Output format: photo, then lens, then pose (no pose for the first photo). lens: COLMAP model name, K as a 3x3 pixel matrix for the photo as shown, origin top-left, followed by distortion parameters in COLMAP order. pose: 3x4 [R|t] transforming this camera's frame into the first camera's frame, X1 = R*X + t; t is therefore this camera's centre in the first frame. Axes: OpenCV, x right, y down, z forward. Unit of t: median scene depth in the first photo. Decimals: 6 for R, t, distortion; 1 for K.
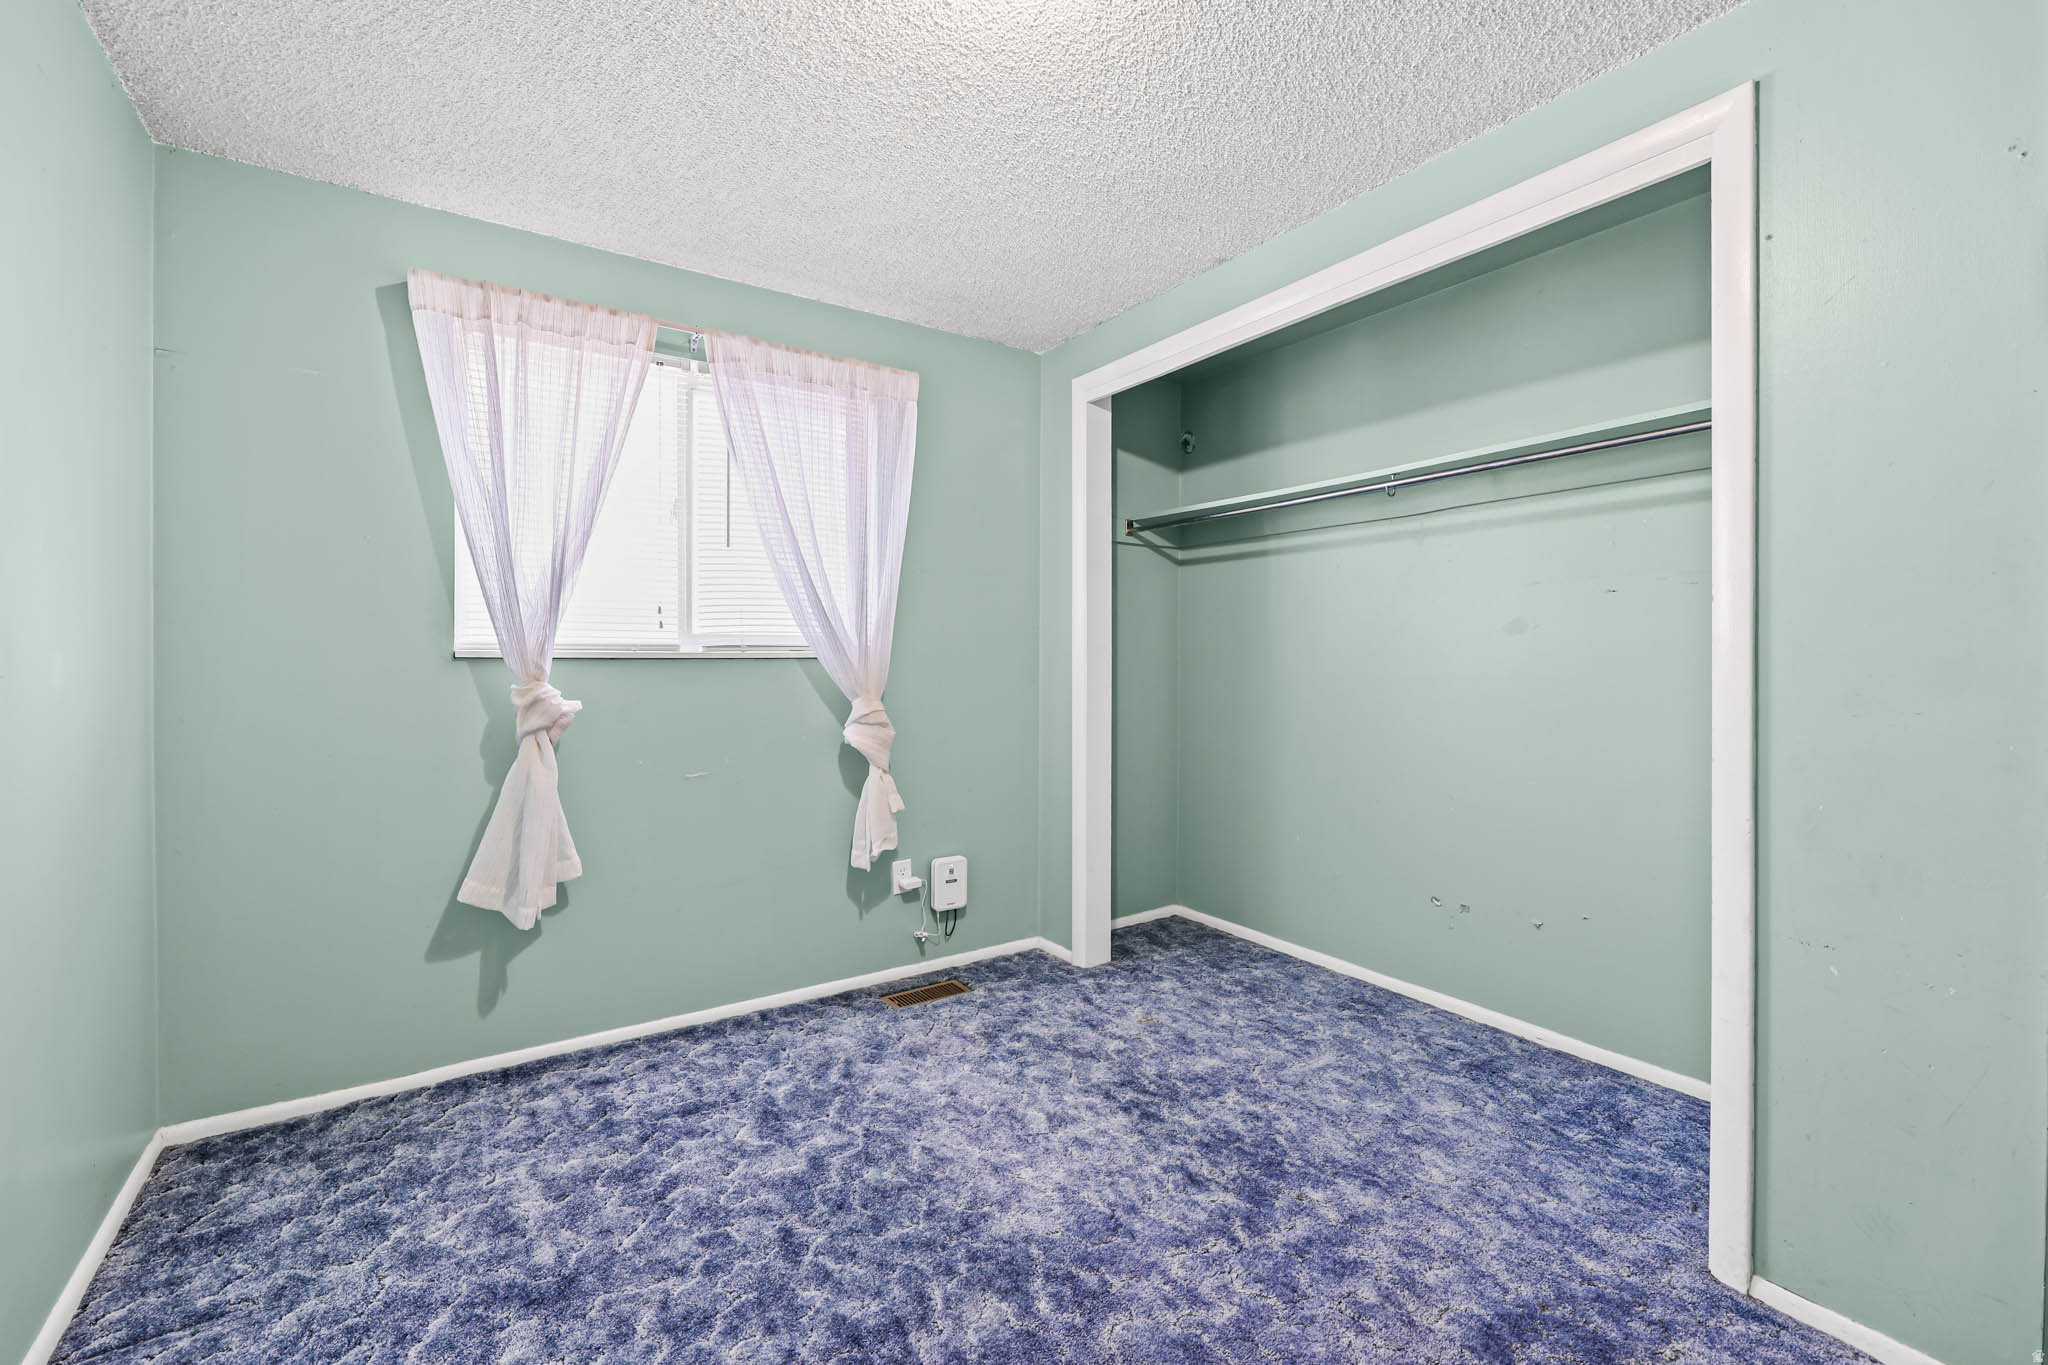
lens RADIAL K [[838.3, 0, 1016.8], [0, 838.3, 664.0], [0, 0, 1]] dist [-0.000958, -0.000393]
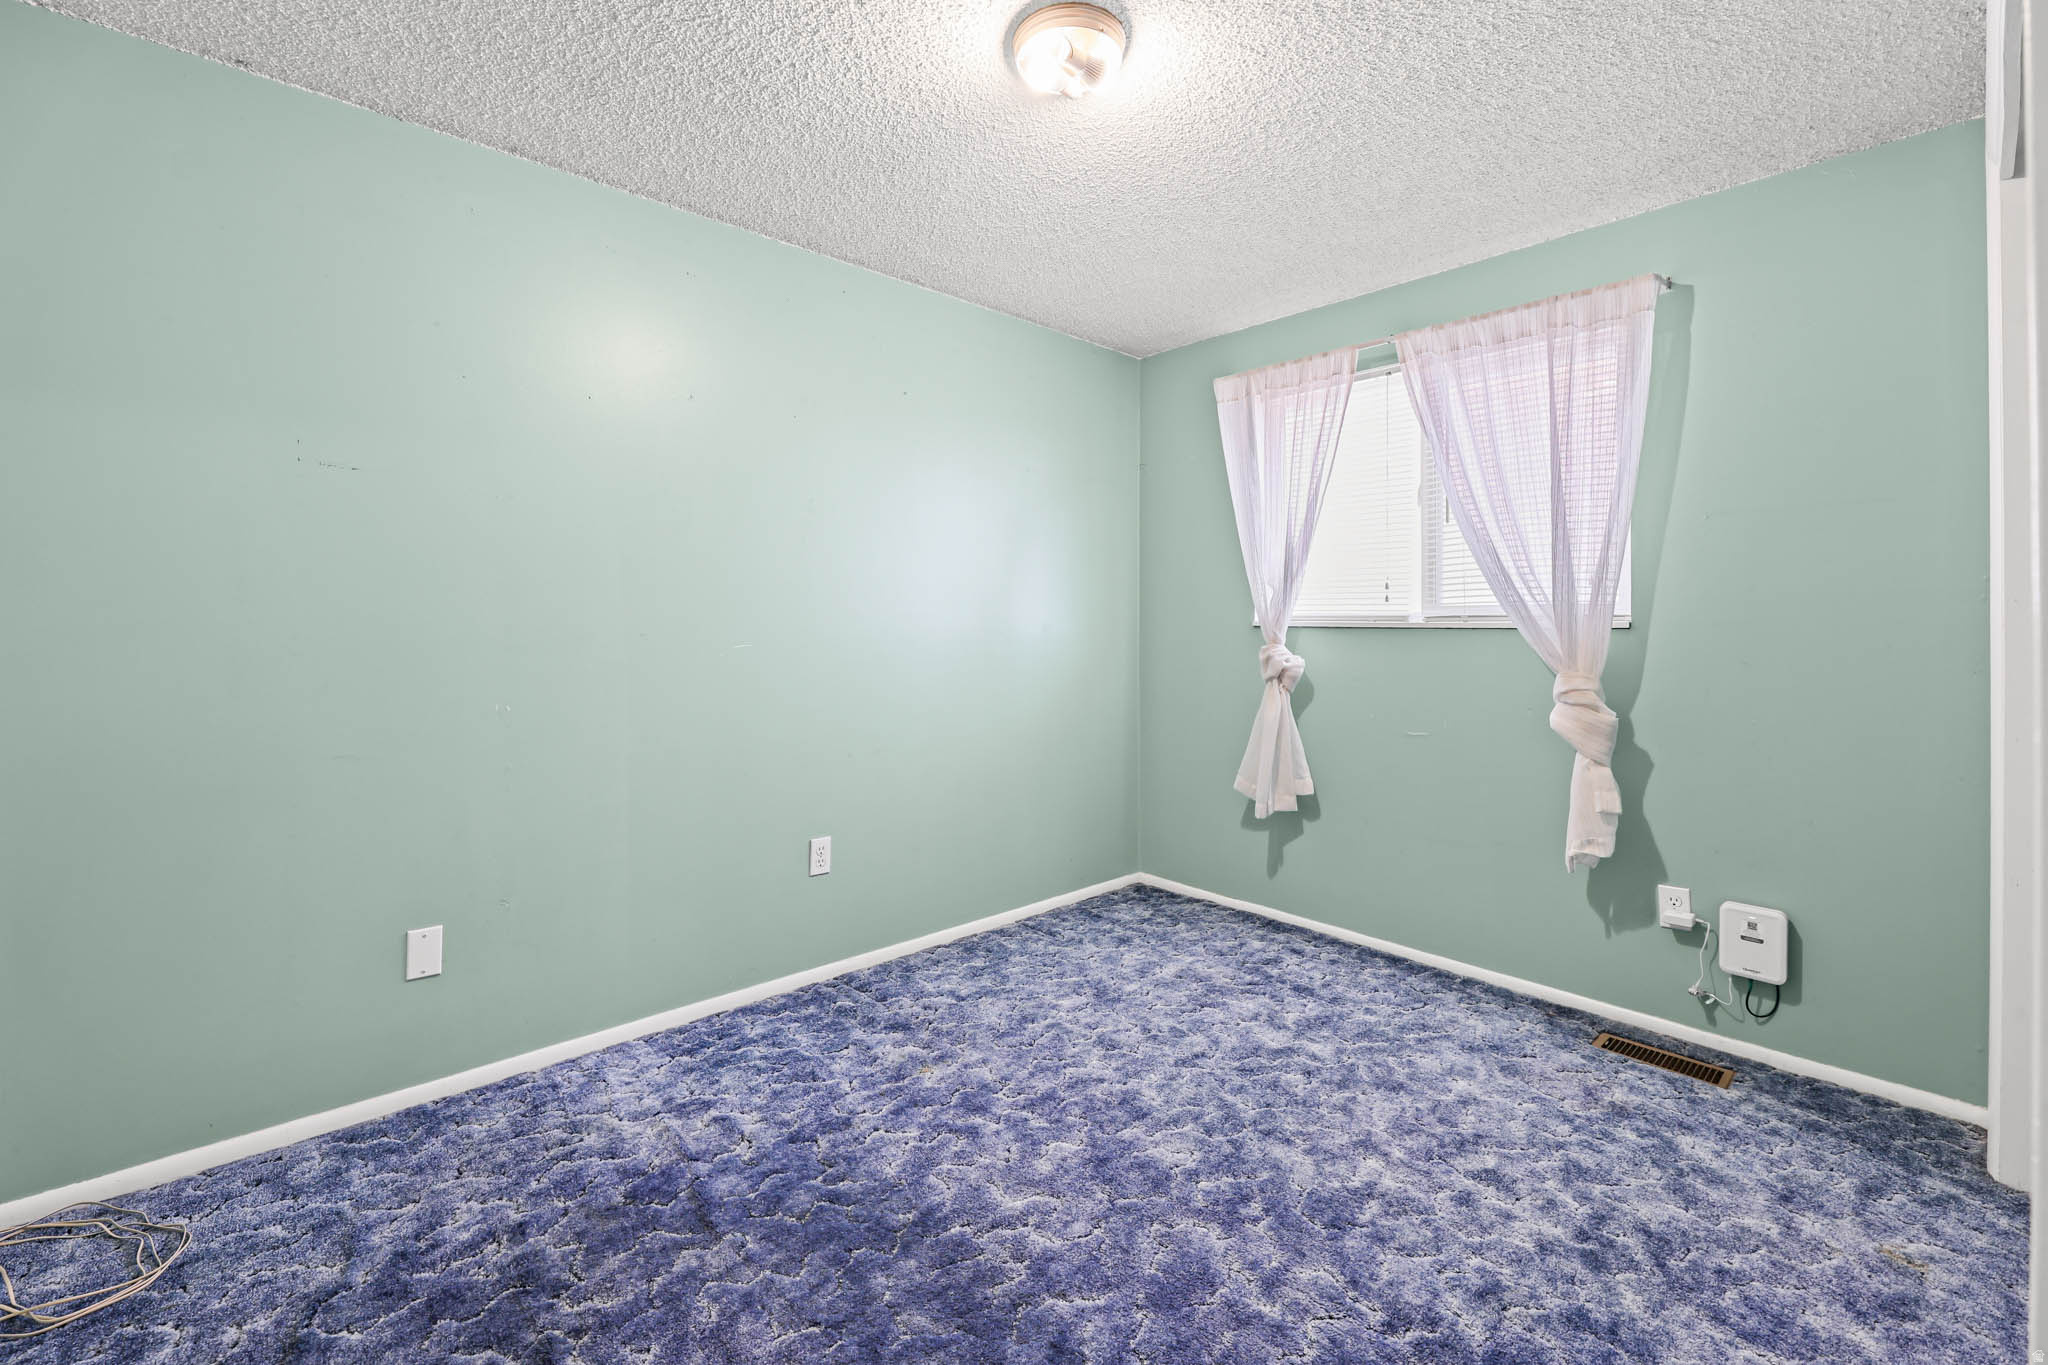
lens RADIAL K [[841.4, 0, 1013.9], [0, 841.4, 631.4], [0, 0, 1]] dist [0.000602, -0.003047]
pose [[0.163739, 0.008036, -0.986471, 0.668653], [-0.014320, 0.999881, 0.005769, -0.001320], [0.986400, 0.013181, 0.163835, 0.319614]]
